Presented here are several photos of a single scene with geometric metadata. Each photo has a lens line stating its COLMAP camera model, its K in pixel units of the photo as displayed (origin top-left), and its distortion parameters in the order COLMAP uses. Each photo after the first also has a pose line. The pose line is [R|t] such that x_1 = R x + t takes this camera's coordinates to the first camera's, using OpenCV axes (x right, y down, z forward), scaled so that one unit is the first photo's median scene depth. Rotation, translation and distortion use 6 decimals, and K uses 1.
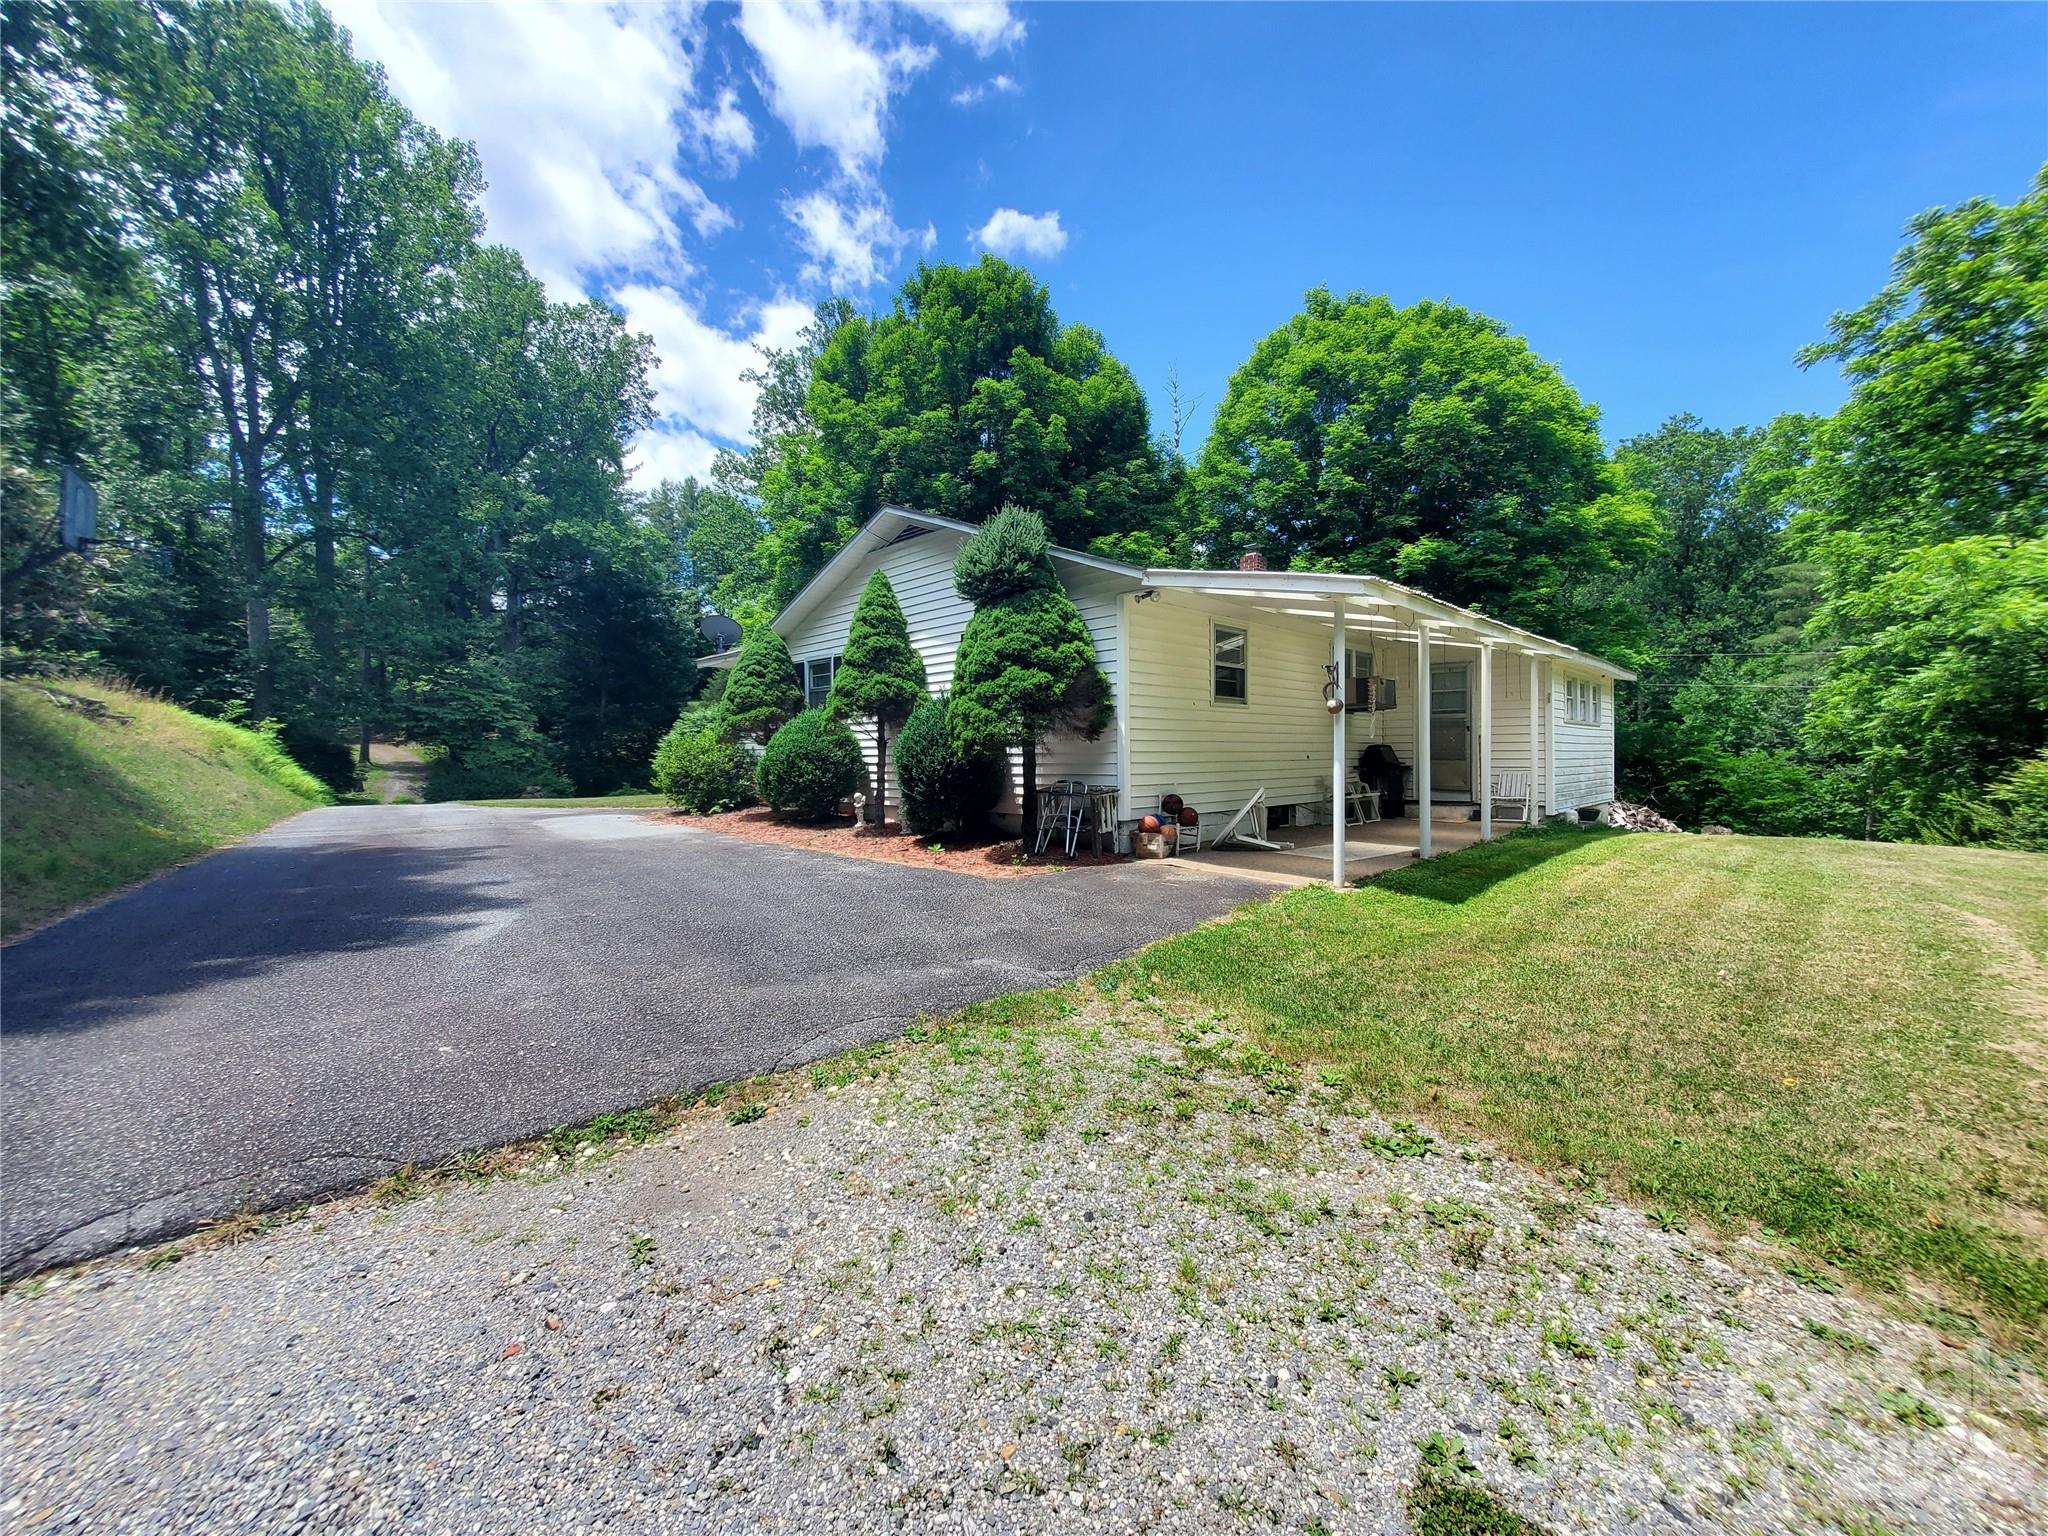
lens RADIAL K [[820.1, 0, 1029.3], [0, 820.1, 763.4], [0, 0, 1]] dist [0.002312, -0.000047]
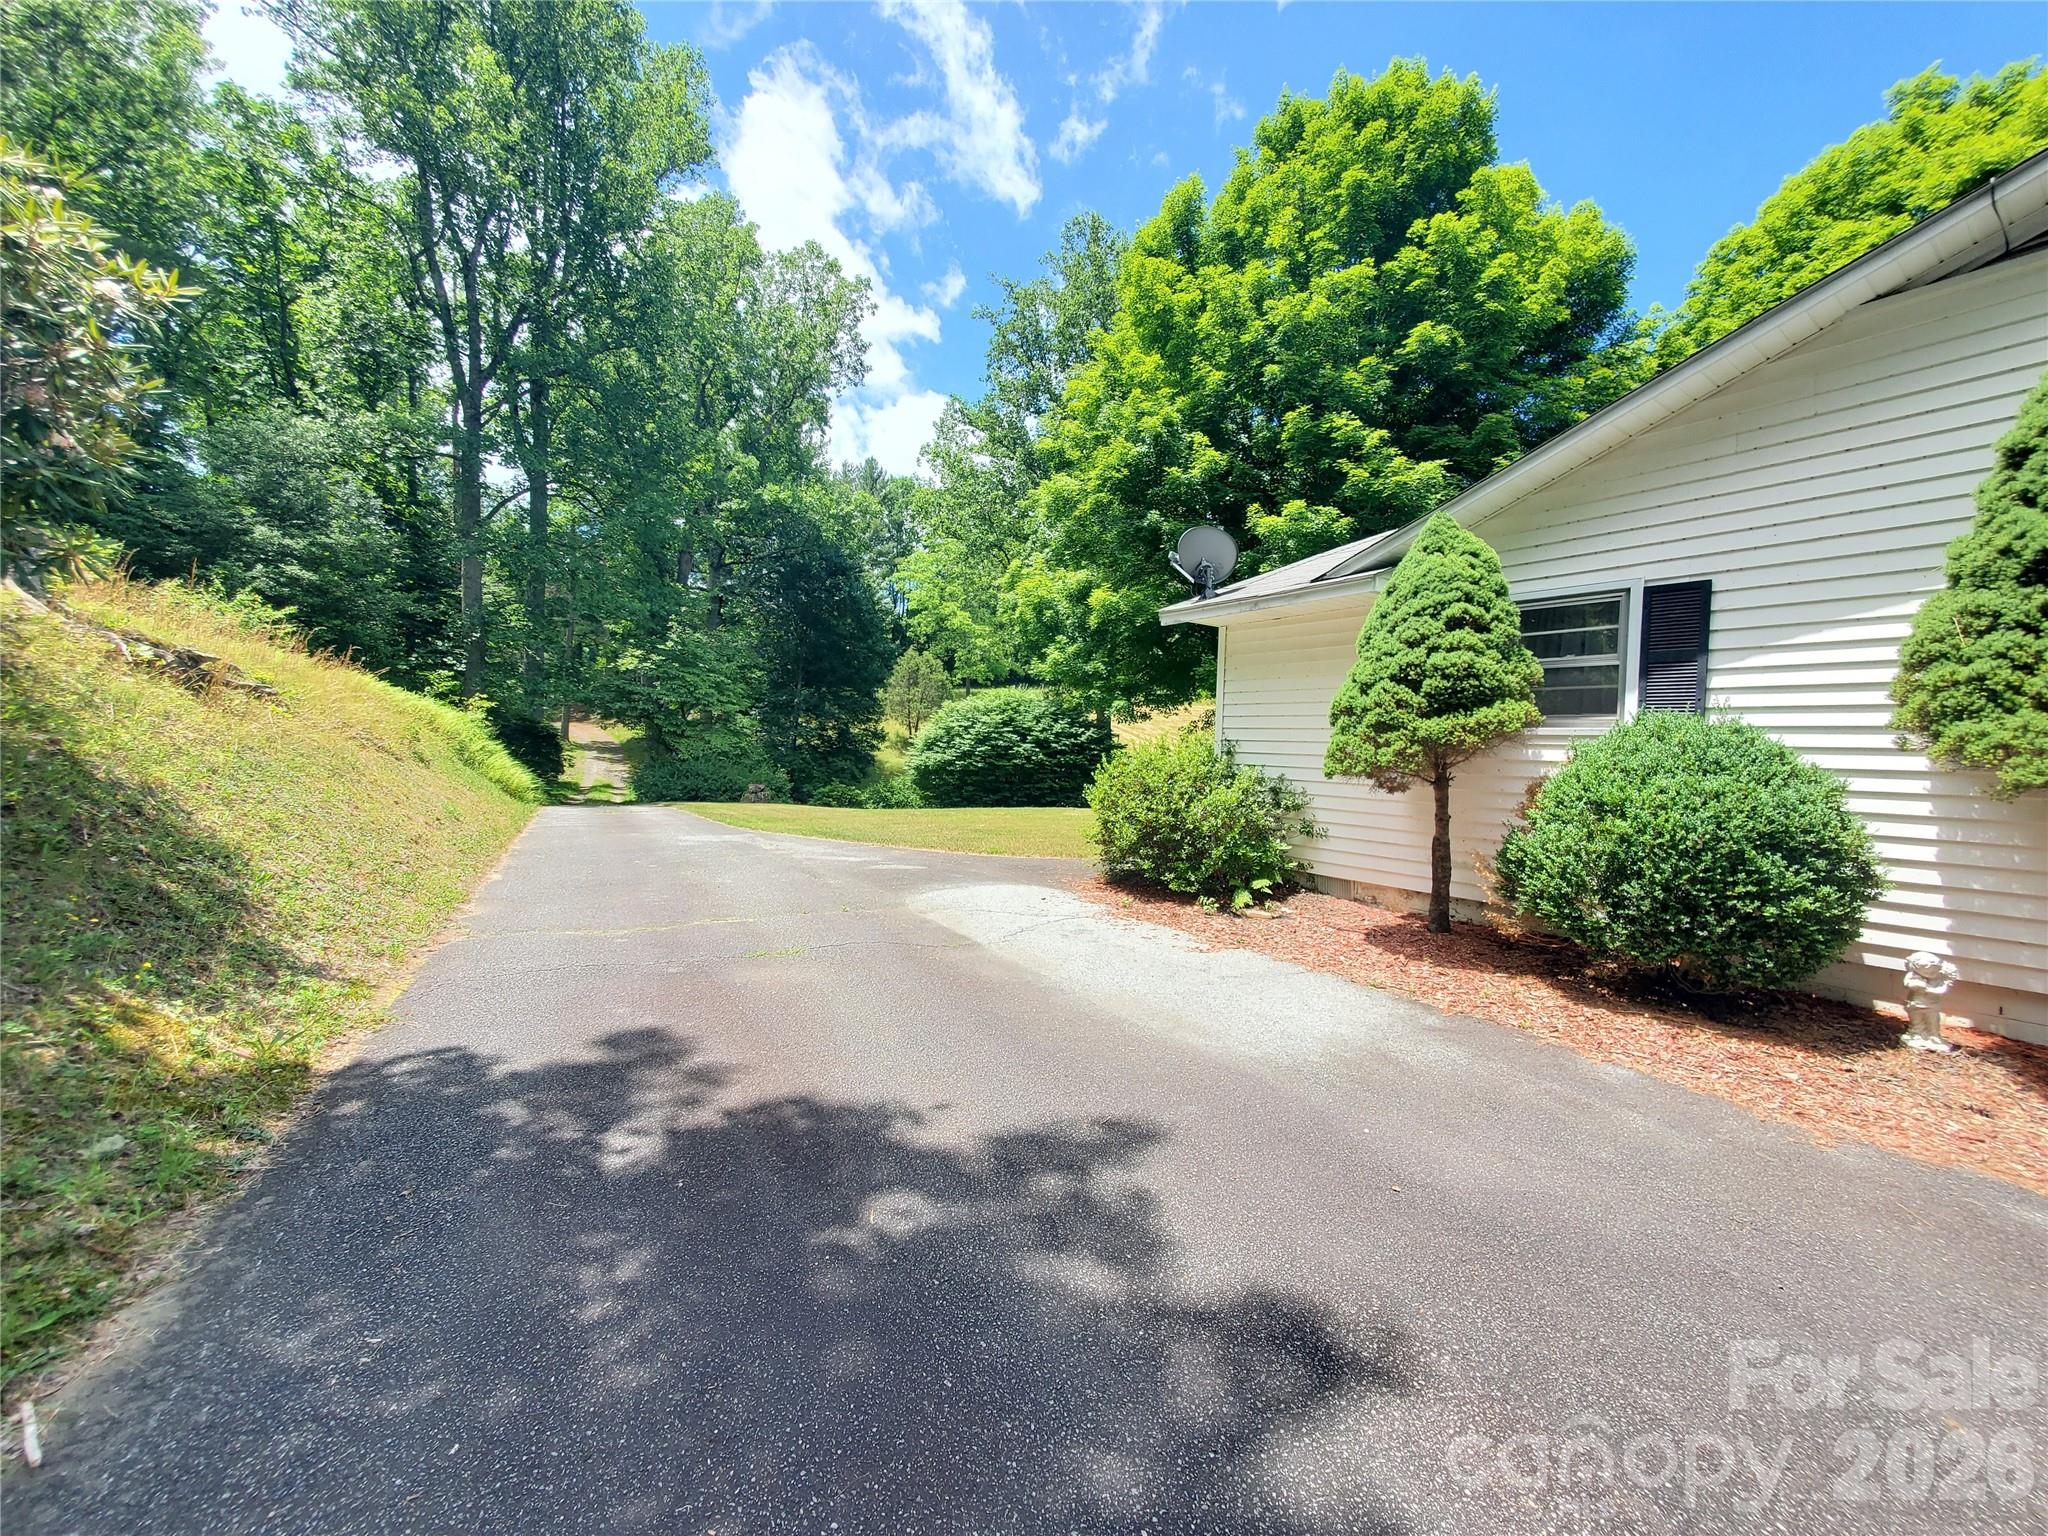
lens RADIAL K [[814.7, 0, 1022.5], [0, 814.7, 763.3], [0, 0, 1]] dist [0.001248, -0.000205]
pose [[0.986448, 0.040398, -0.159023, -0.262713], [-0.039161, 0.999173, 0.010906, -0.016616], [0.159332, -0.004530, 0.987215, 0.288183]]
